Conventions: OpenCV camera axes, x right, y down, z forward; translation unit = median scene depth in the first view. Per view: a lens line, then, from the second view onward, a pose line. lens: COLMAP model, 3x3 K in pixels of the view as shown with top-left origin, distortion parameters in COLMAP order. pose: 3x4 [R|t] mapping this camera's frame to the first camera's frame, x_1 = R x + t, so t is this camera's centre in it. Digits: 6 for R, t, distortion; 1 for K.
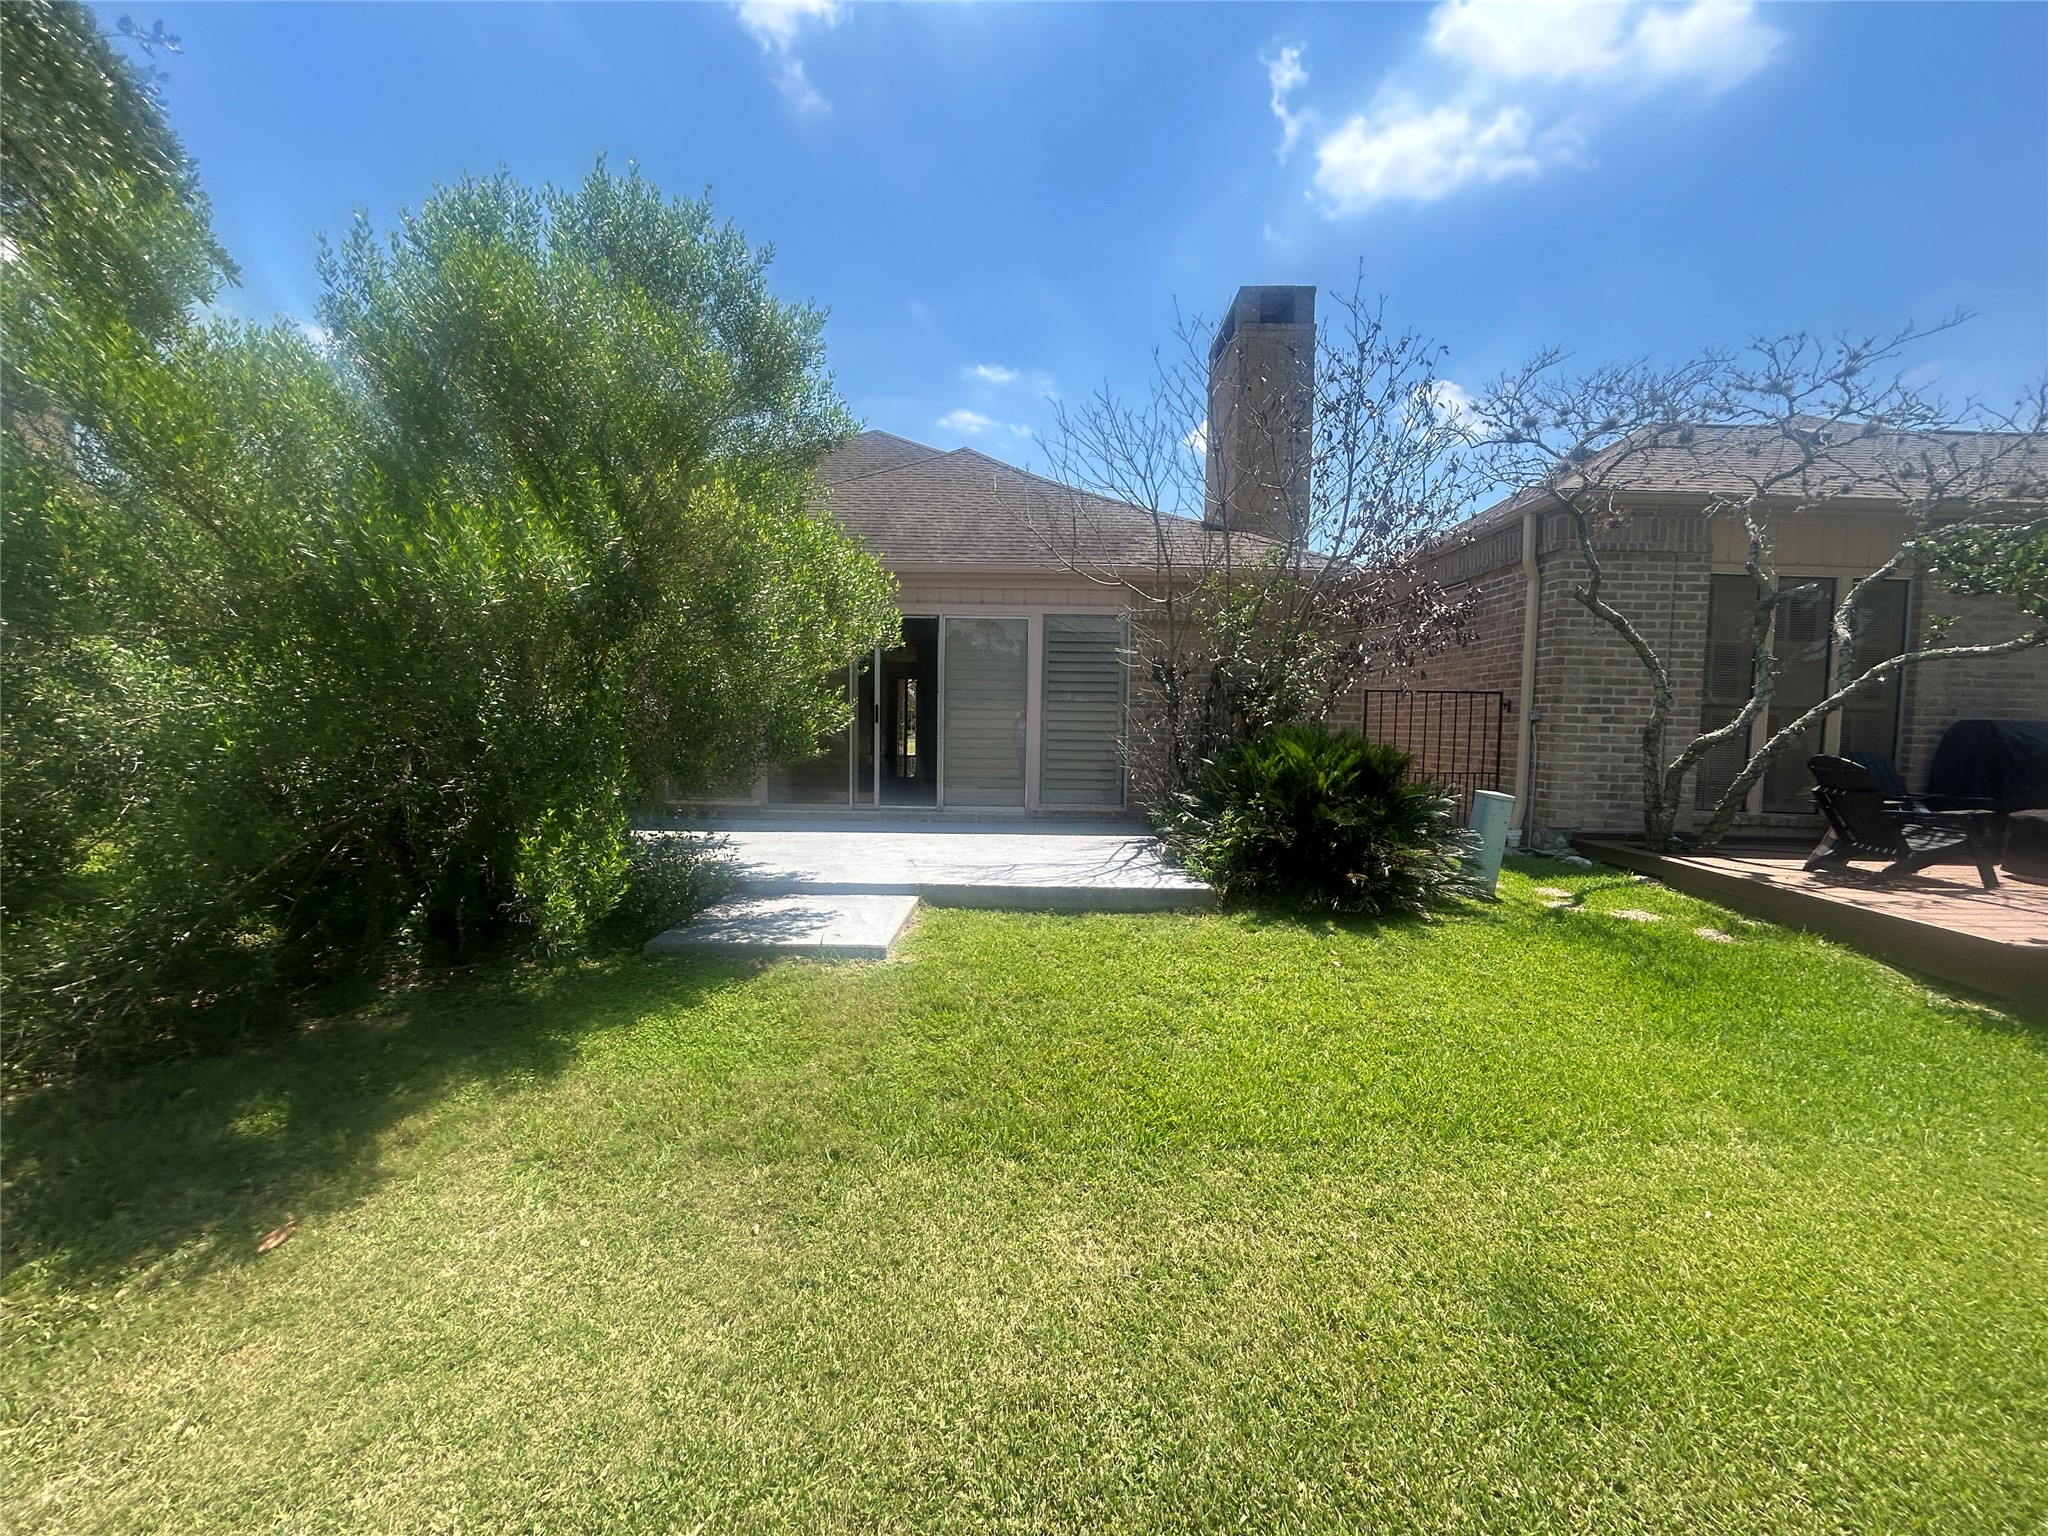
lens RADIAL K [[832.3, 0, 1019.0], [0, 832.3, 762.4], [0, 0, 1]] dist [0.001767, 0.000514]
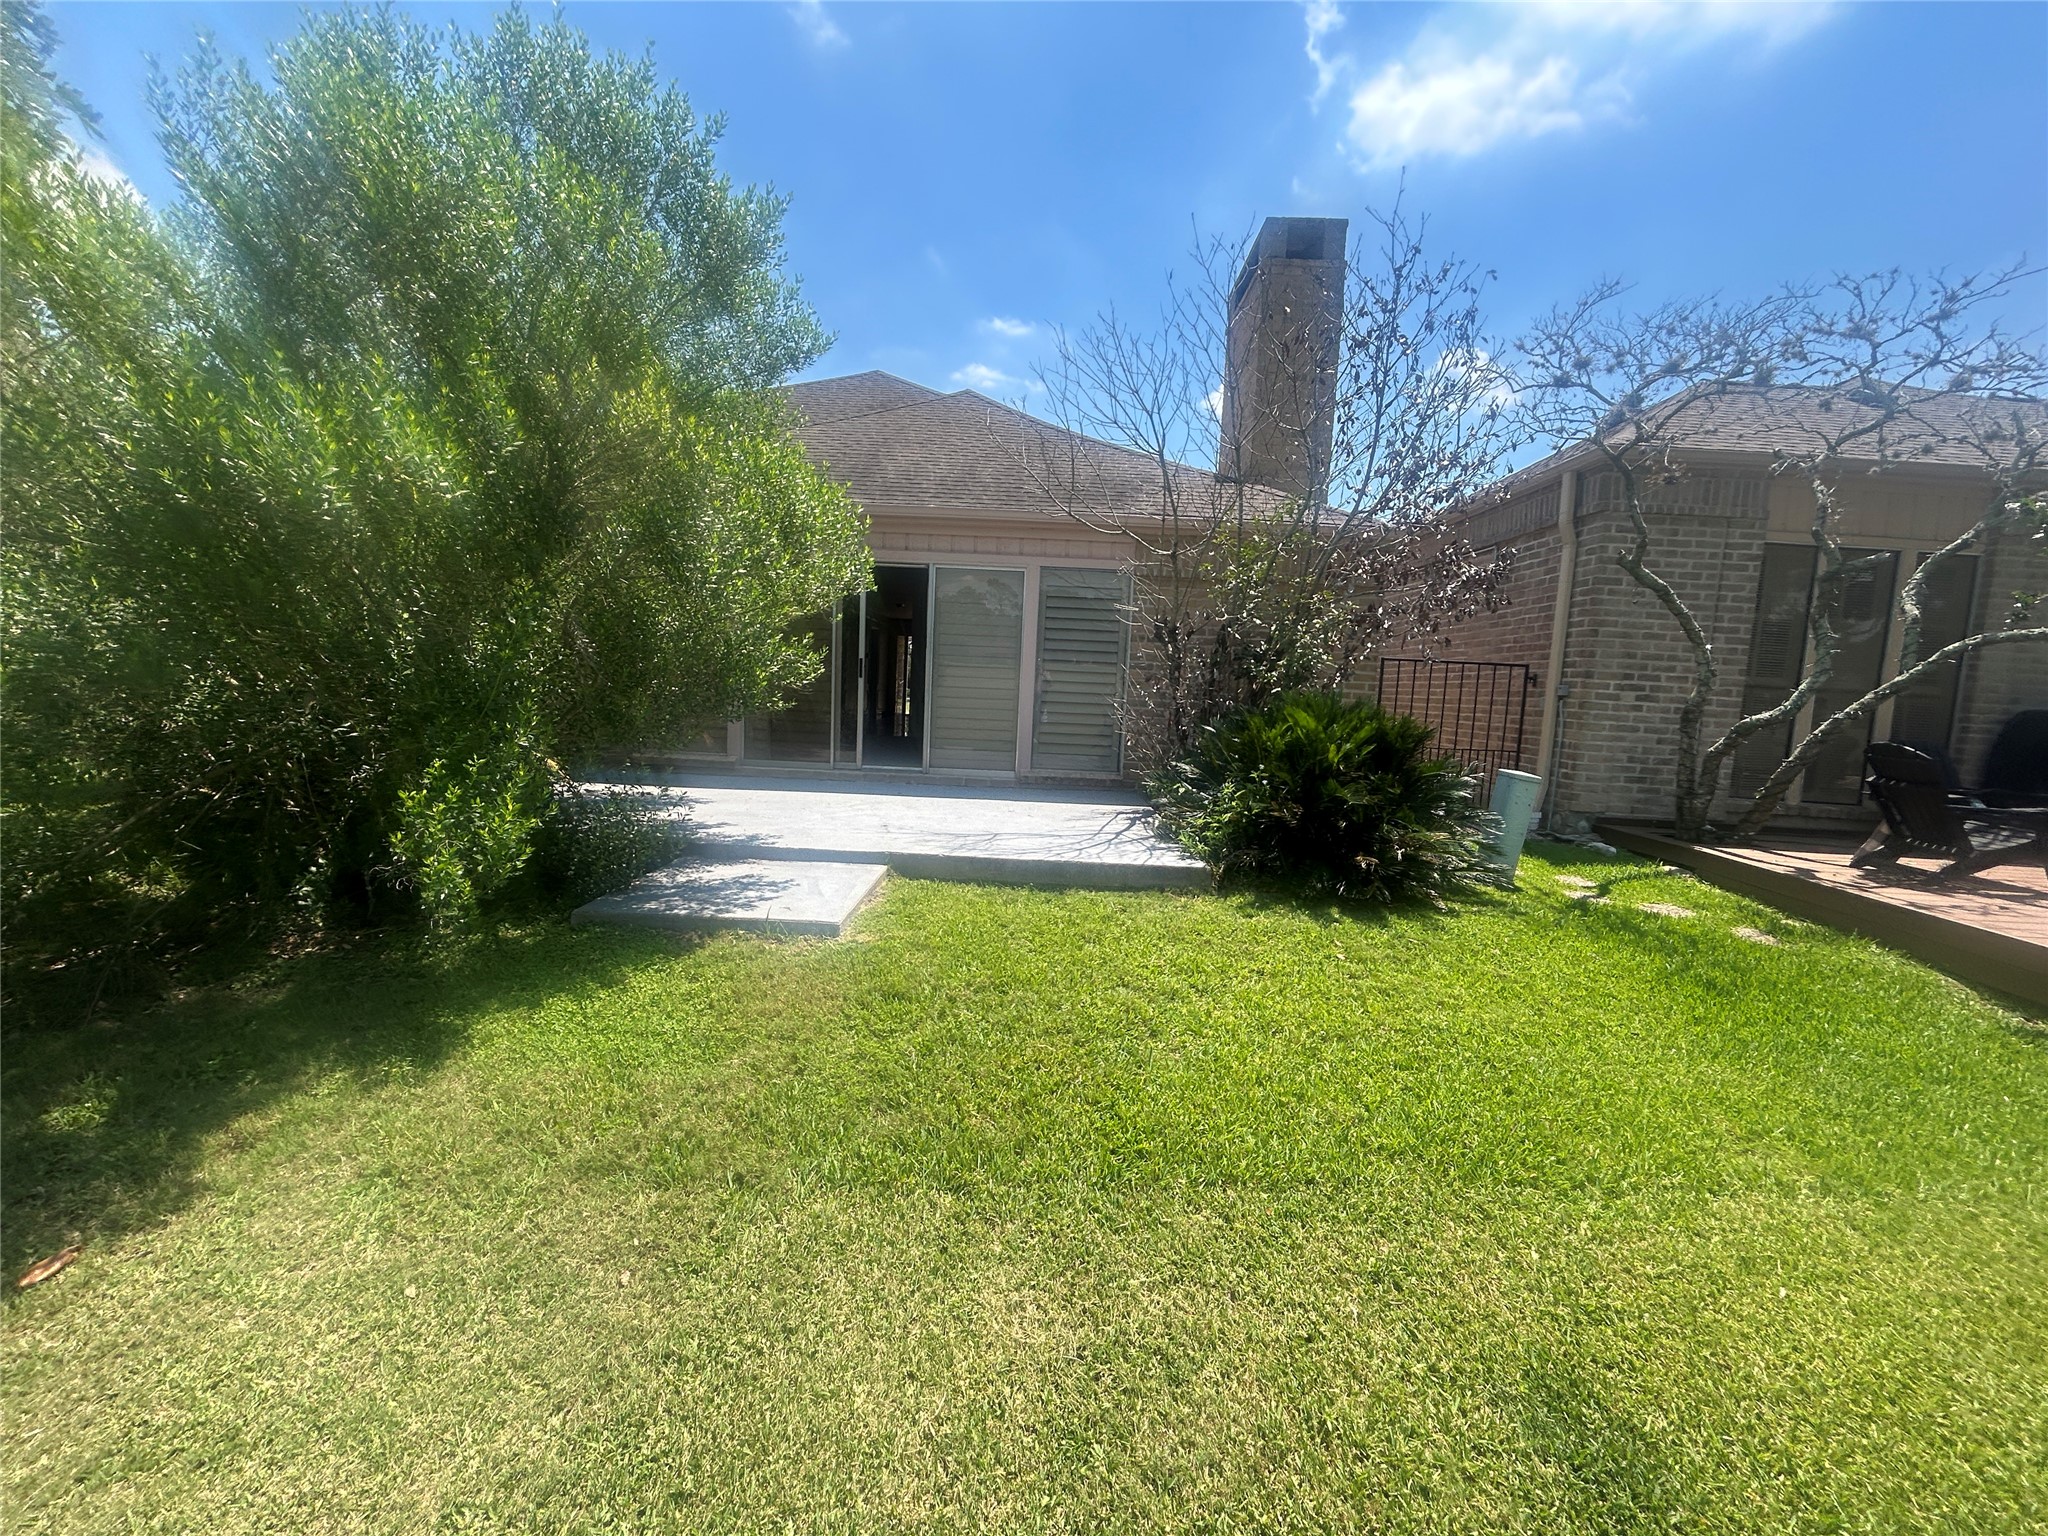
lens RADIAL K [[832.3, 0, 1015.9], [0, 832.3, 754.6], [0, 0, 1]] dist [0.001767, 0.000514]
pose [[0.999469, 0.031140, -0.009583, 0.038992], [-0.030780, 0.998892, 0.035604, 0.001707], [0.010681, -0.035290, 0.999320, 0.126749]]
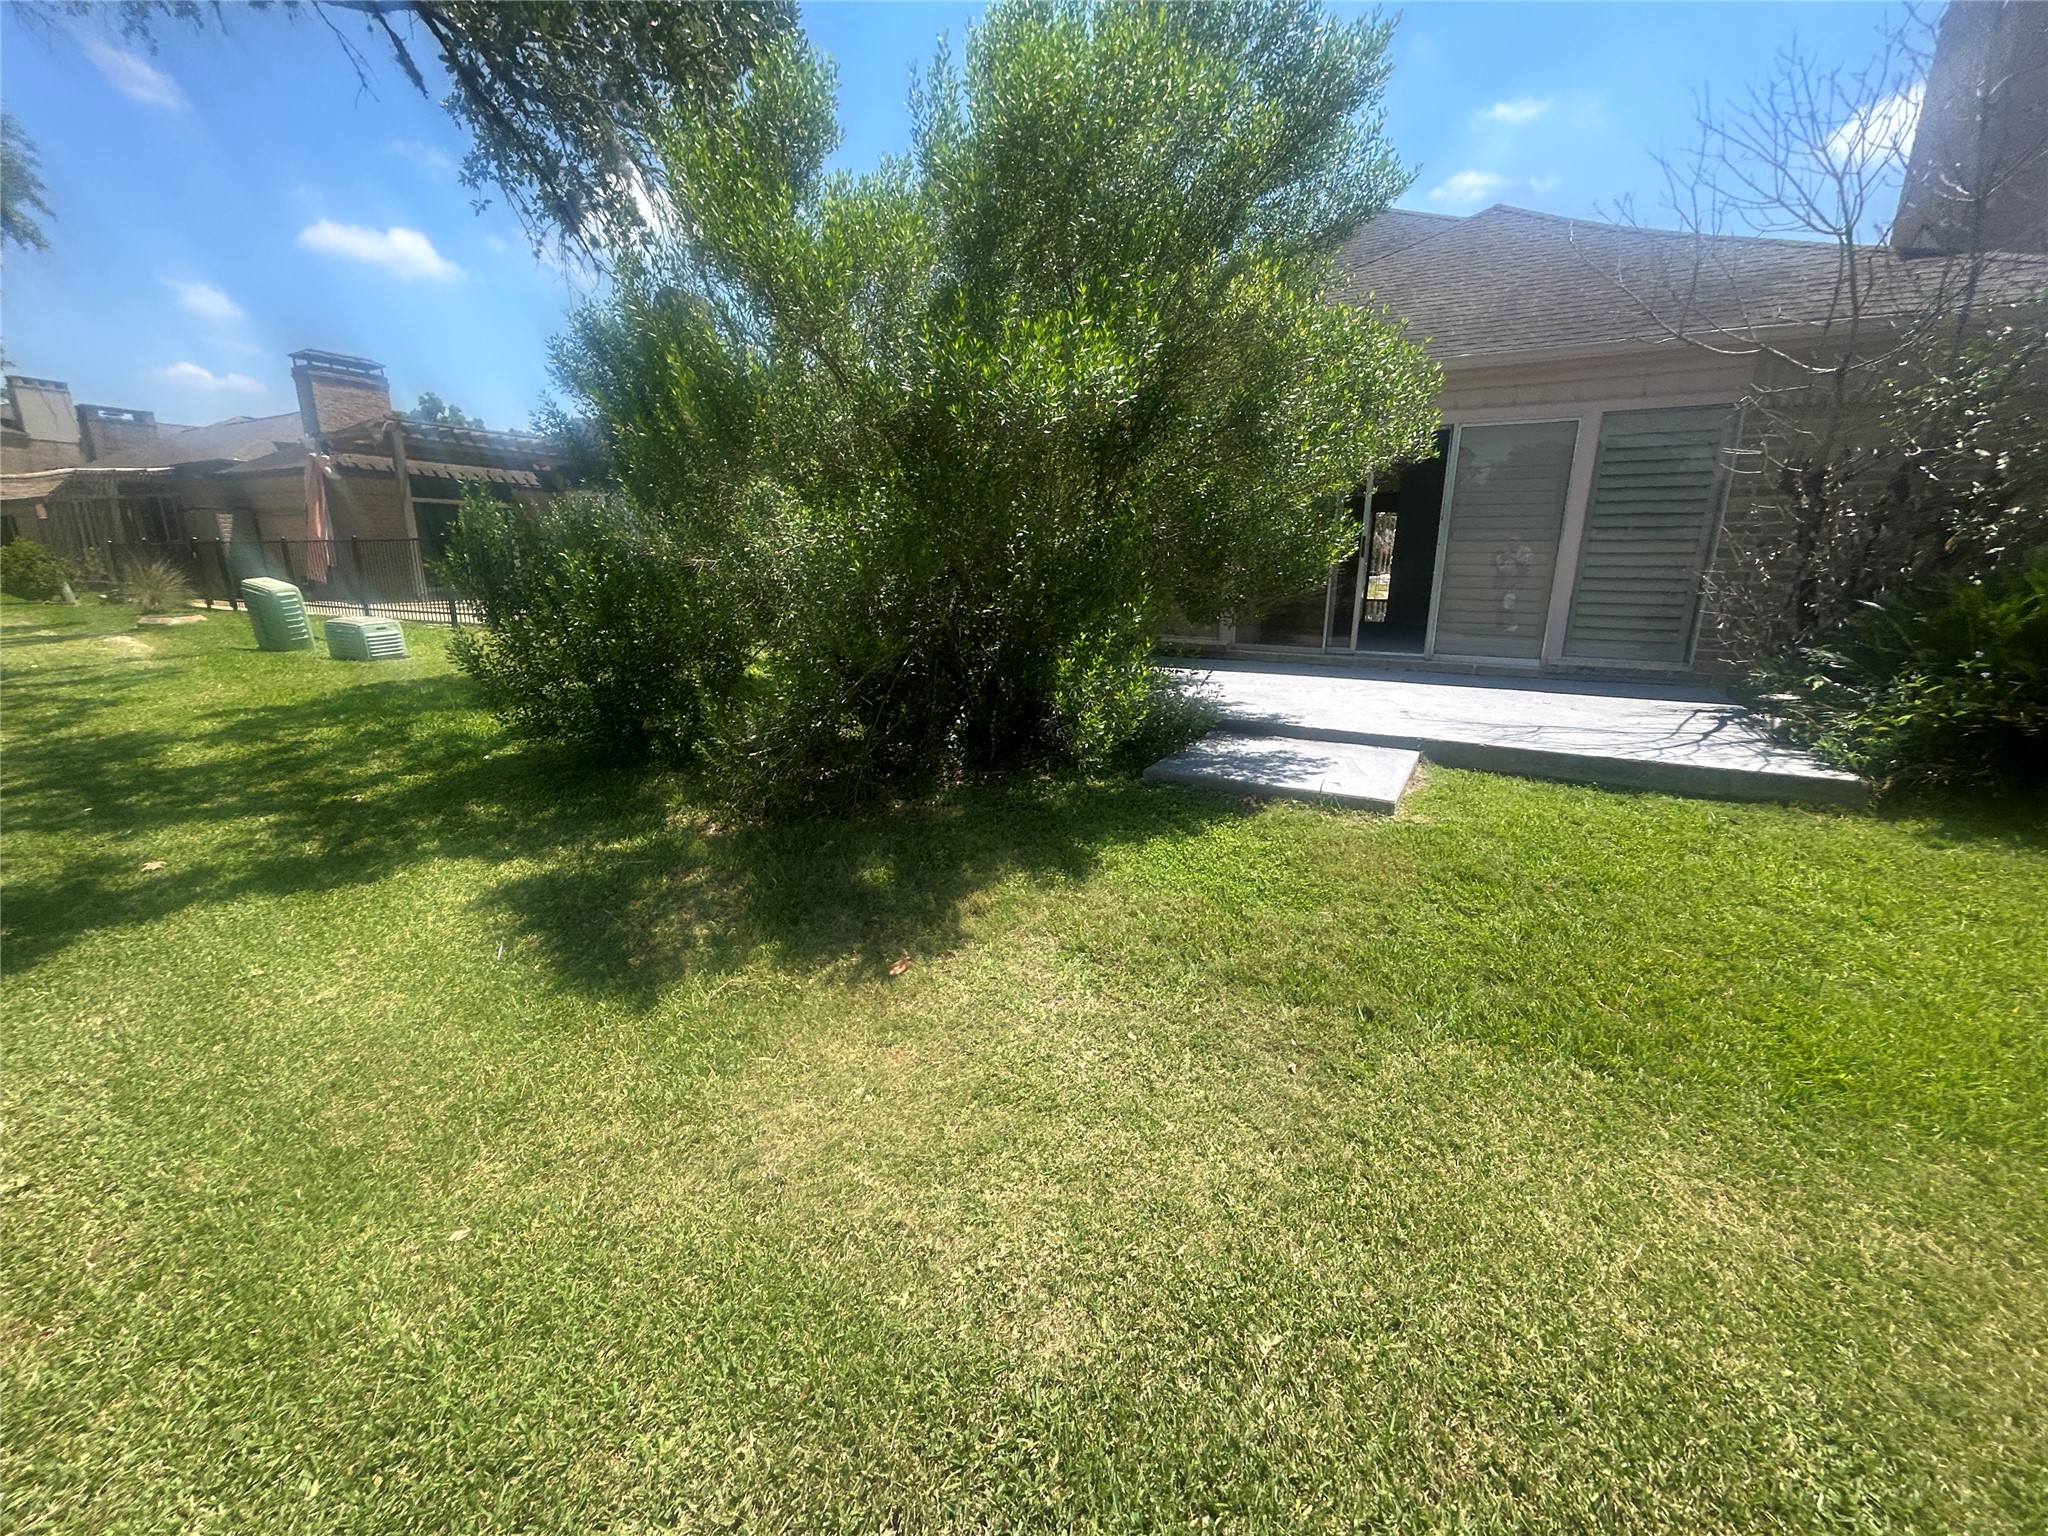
lens RADIAL K [[832.3, 0, 1026.4], [0, 832.3, 757.9], [0, 0, 1]] dist [0.001767, 0.000514]
pose [[0.877986, 0.103502, -0.467363, -0.107538], [-0.018623, 0.982991, 0.182709, 0.018270], [0.478324, -0.151712, 0.864979, 0.036172]]
